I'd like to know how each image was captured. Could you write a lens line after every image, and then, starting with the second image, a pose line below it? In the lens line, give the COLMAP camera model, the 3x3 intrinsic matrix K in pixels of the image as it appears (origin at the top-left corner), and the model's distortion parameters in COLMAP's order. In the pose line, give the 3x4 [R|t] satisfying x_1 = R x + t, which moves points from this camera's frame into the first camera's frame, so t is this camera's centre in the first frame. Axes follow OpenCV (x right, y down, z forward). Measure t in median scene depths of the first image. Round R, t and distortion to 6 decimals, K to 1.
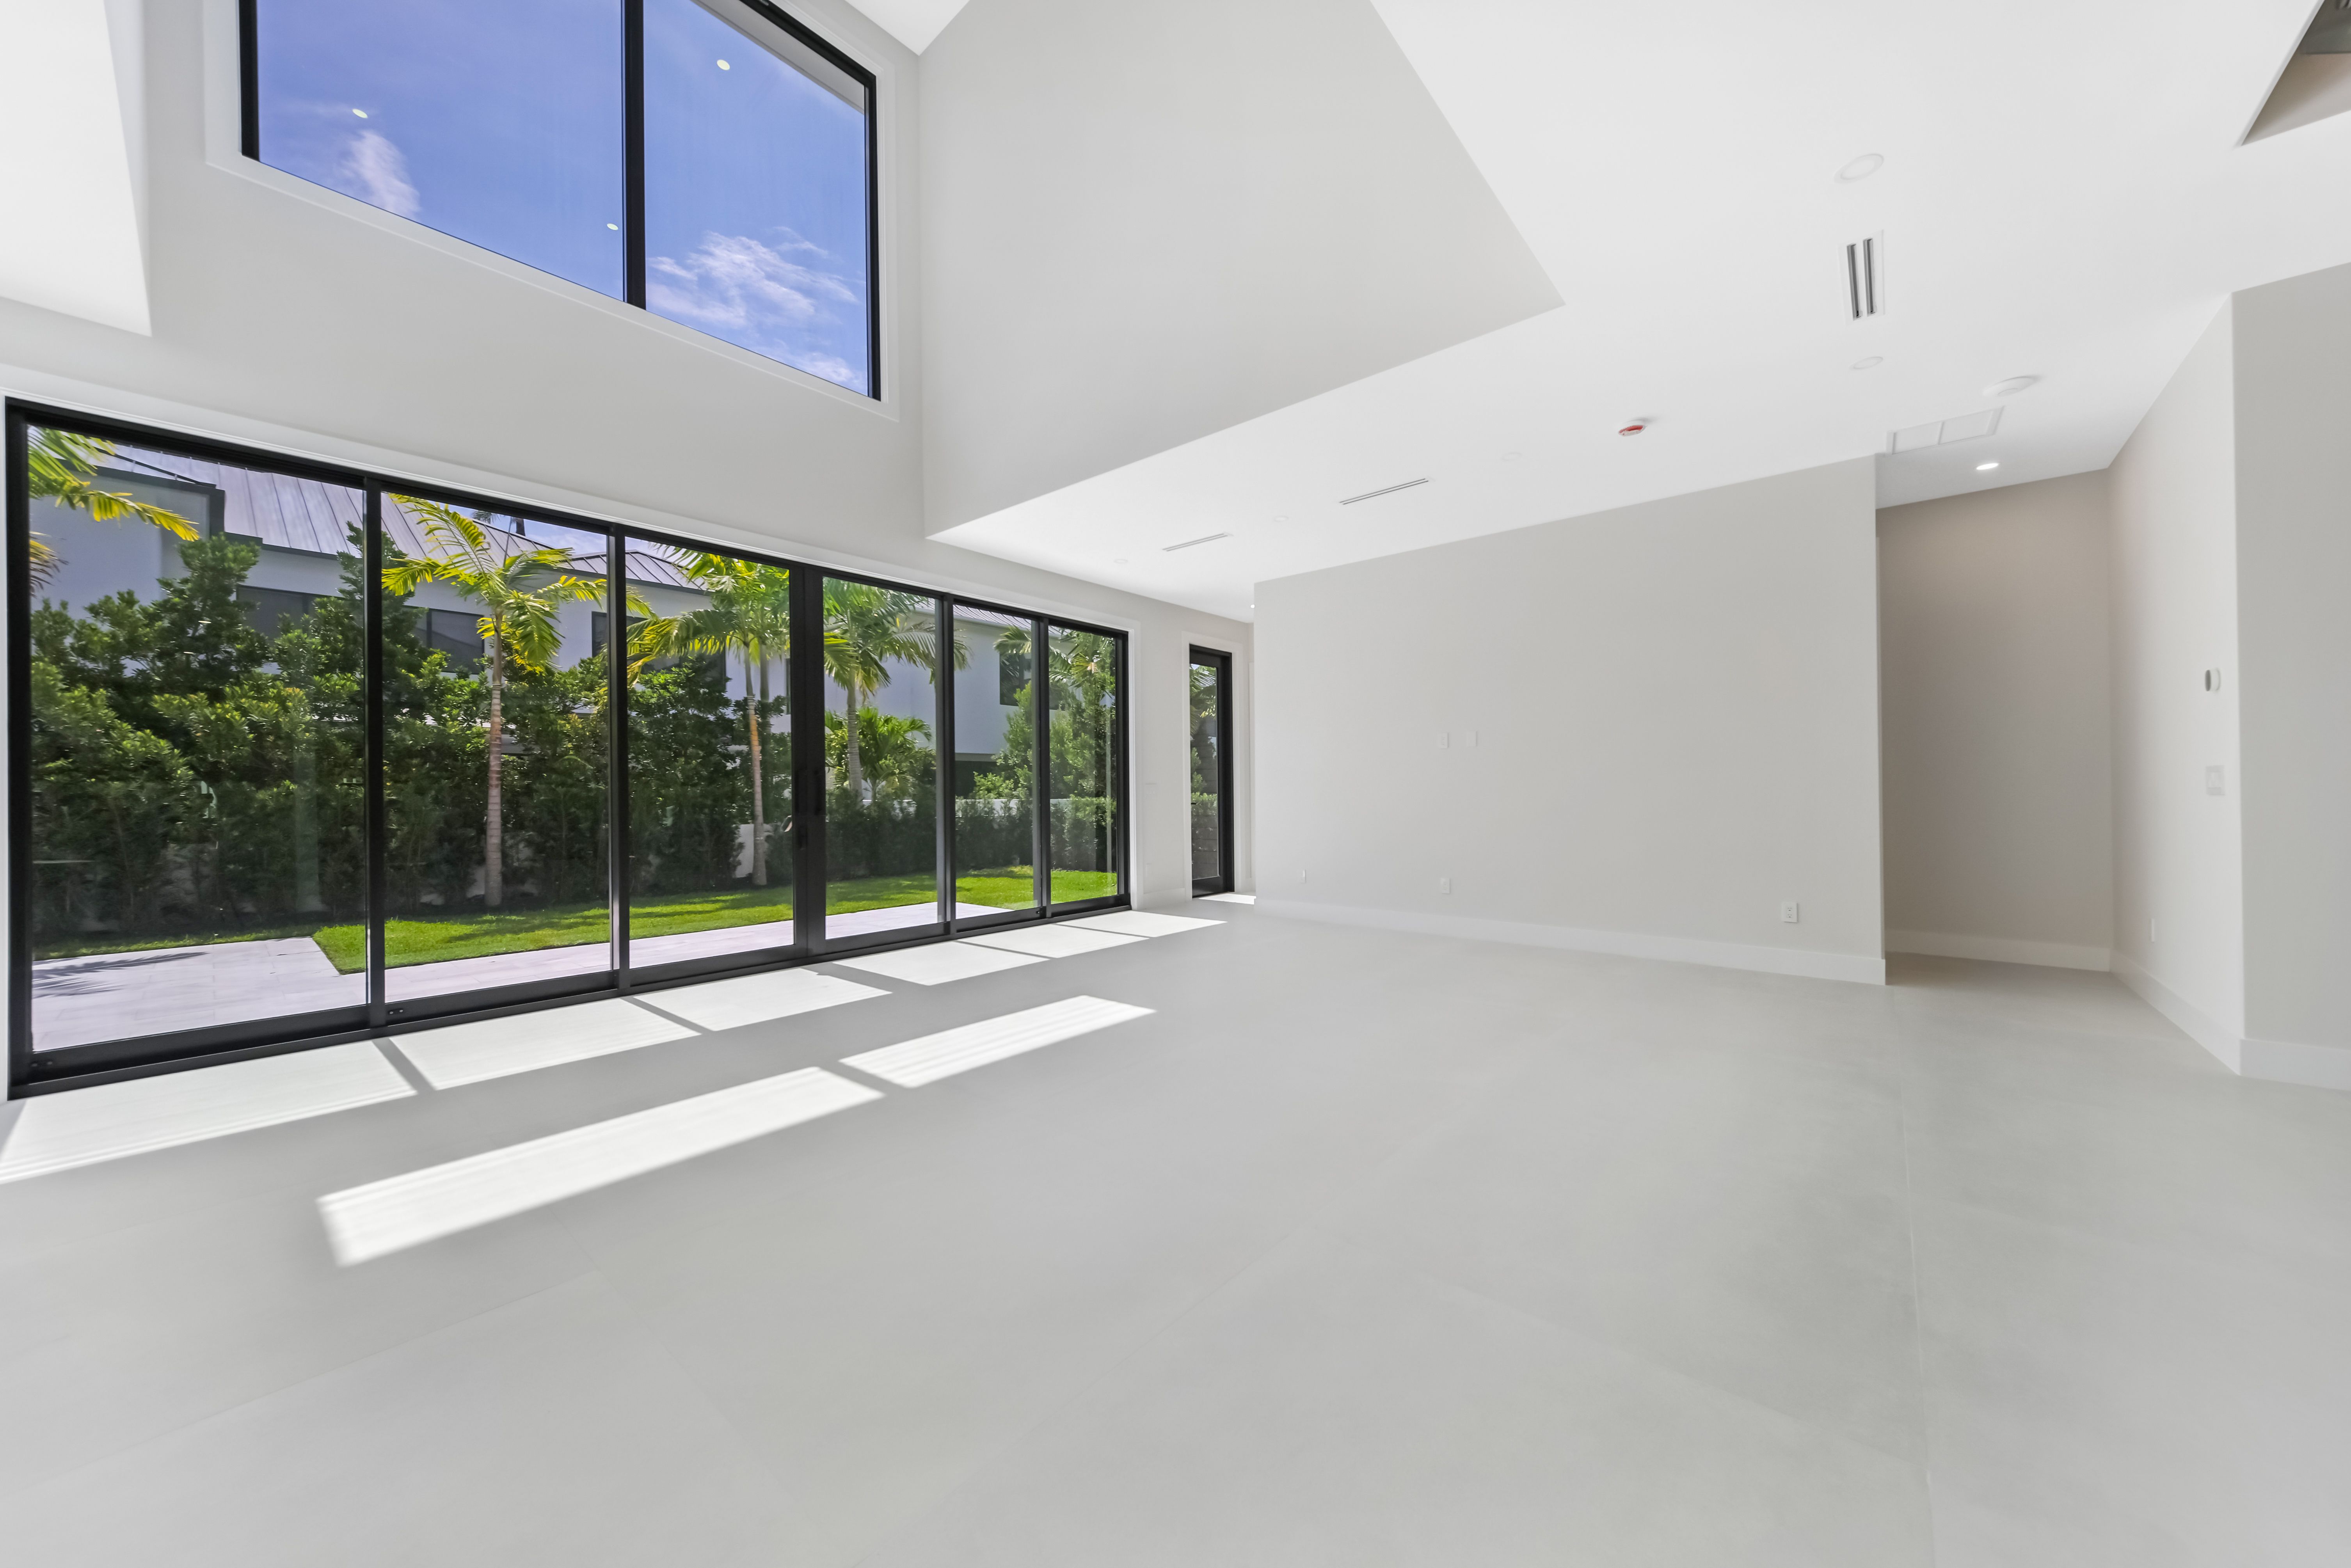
lens RADIAL K [[821.2, 0, 1199.6], [0, 821.2, 791.7], [0, 0, 1]] dist [-0.002308, -0.001158]
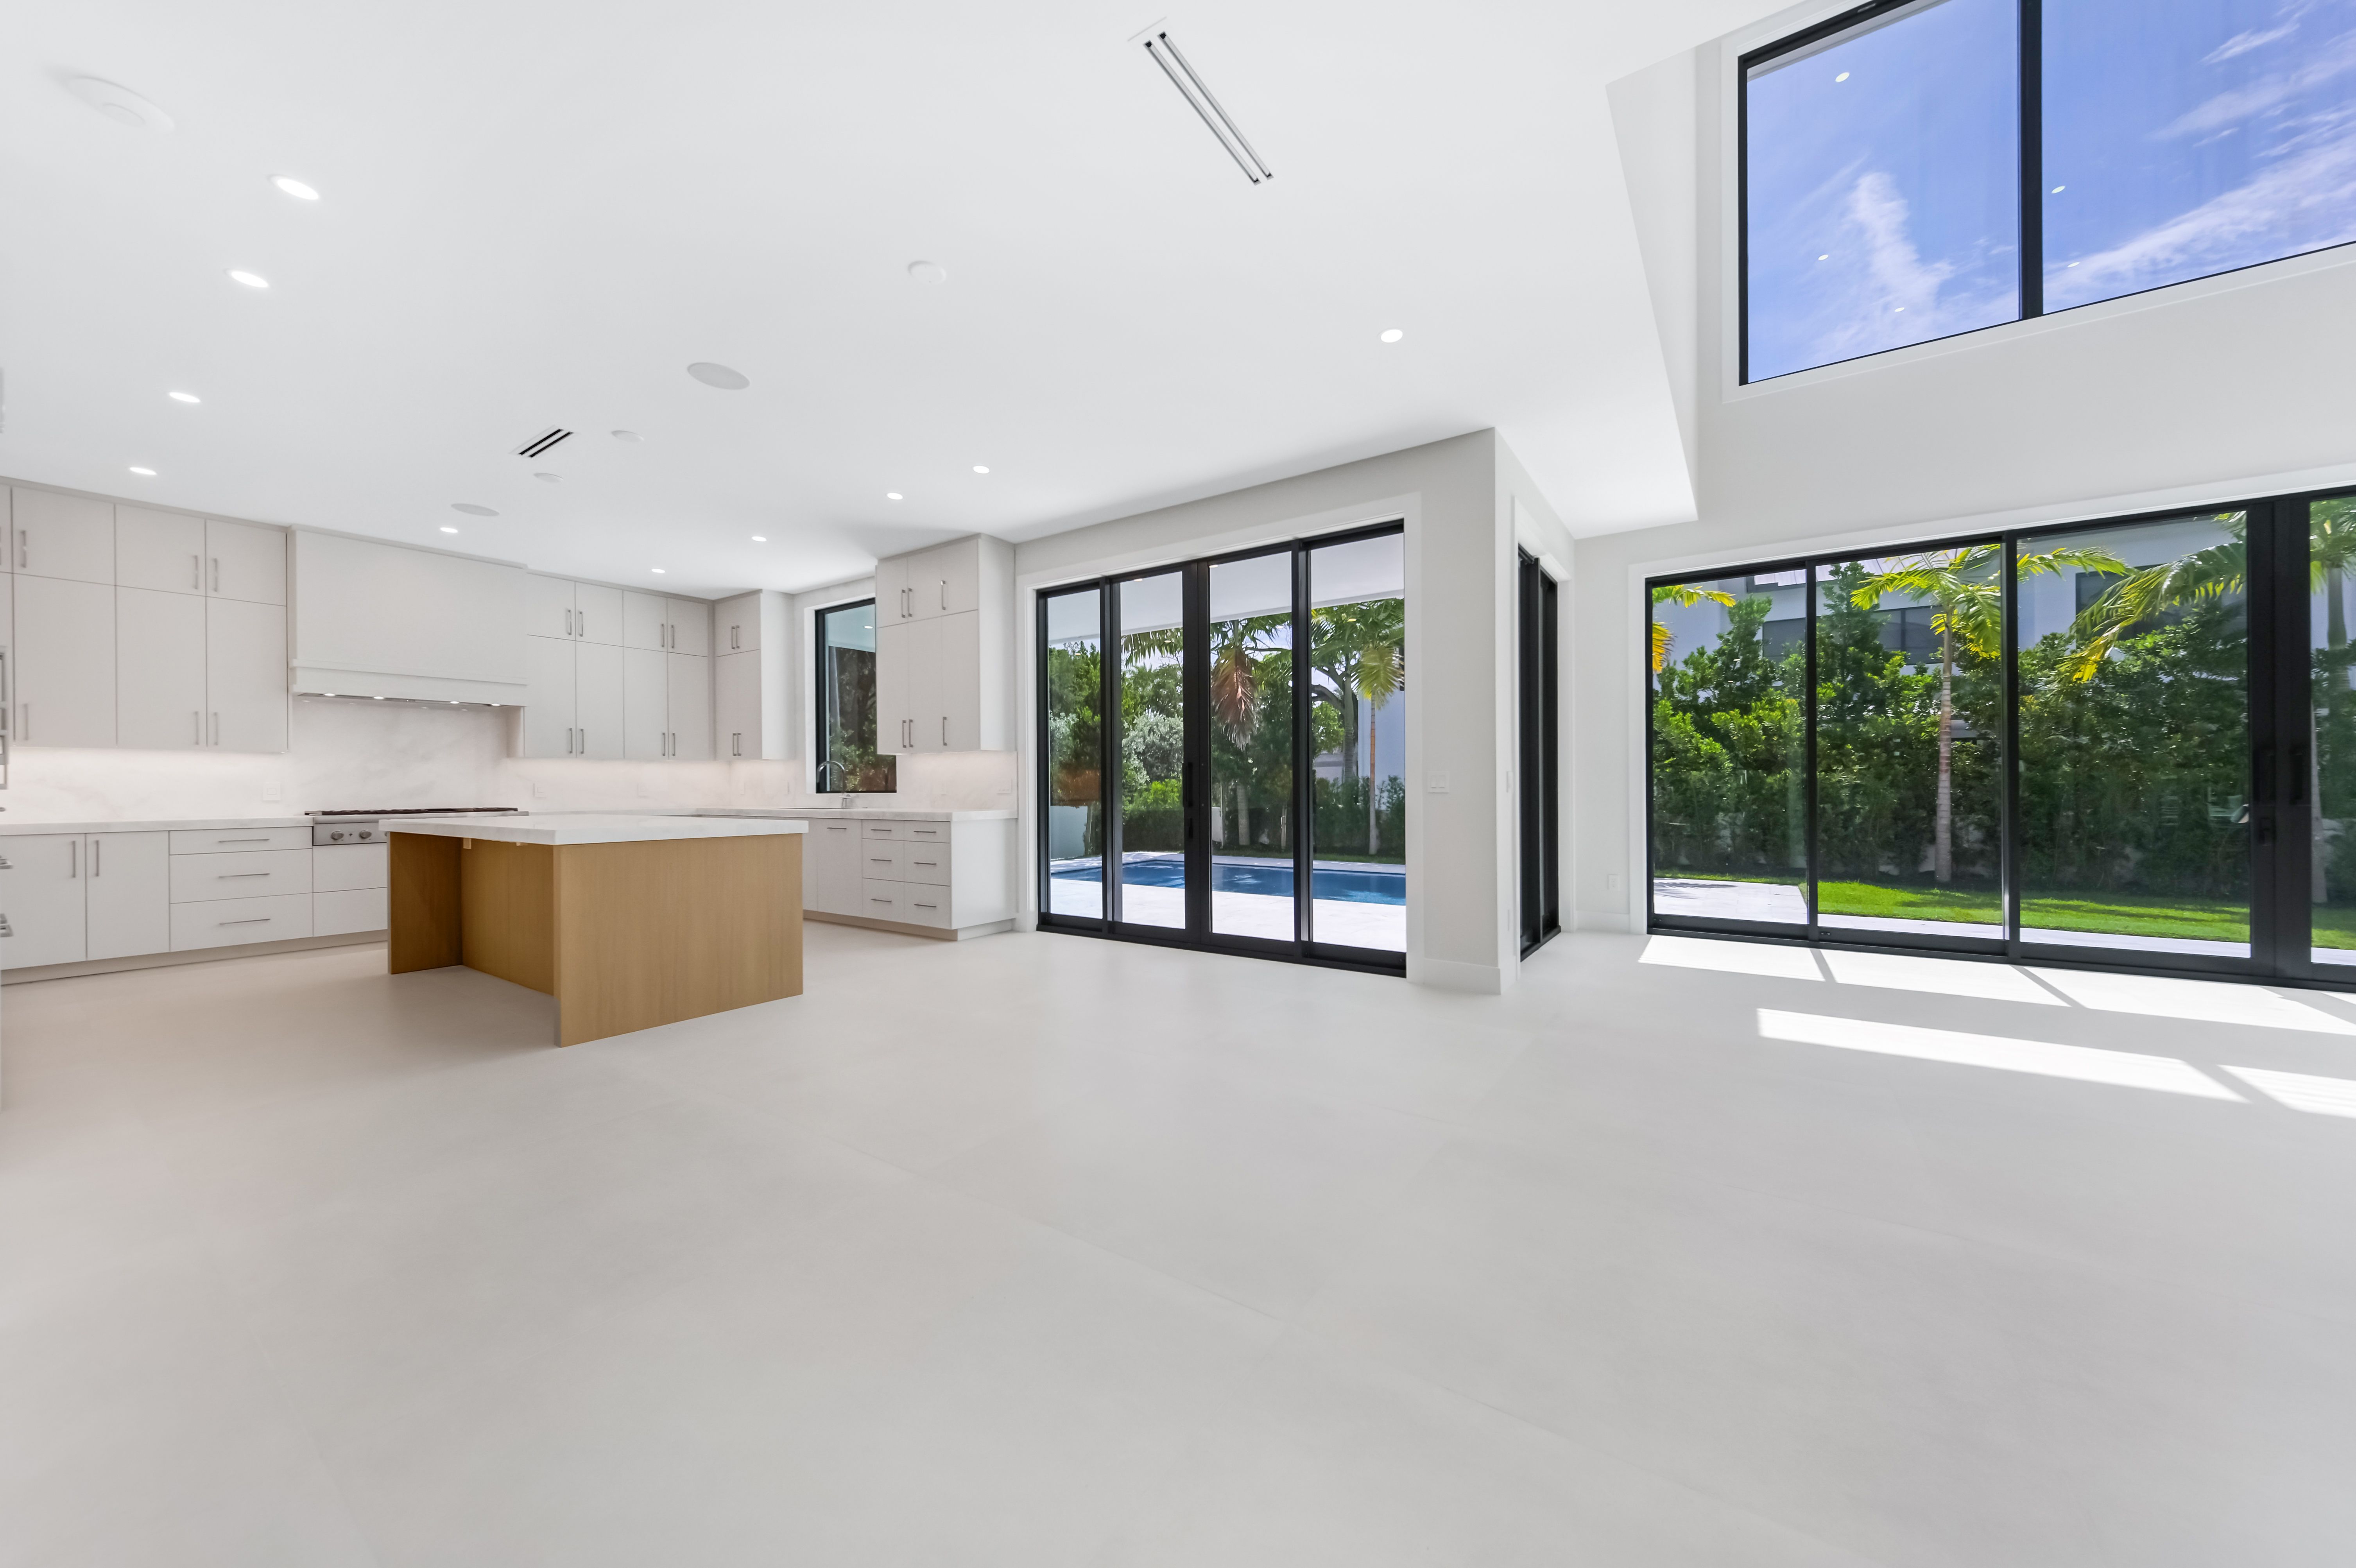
lens RADIAL K [[823.0, 0, 1202.4], [0, 823.0, 790.3], [0, 0, 1]] dist [-0.002308, -0.001158]
pose [[0.098883, 0.012805, -0.995017, 0.128229], [0.005269, 0.999896, 0.013392, -0.001369], [0.995085, -0.006567, 0.098805, -0.084098]]
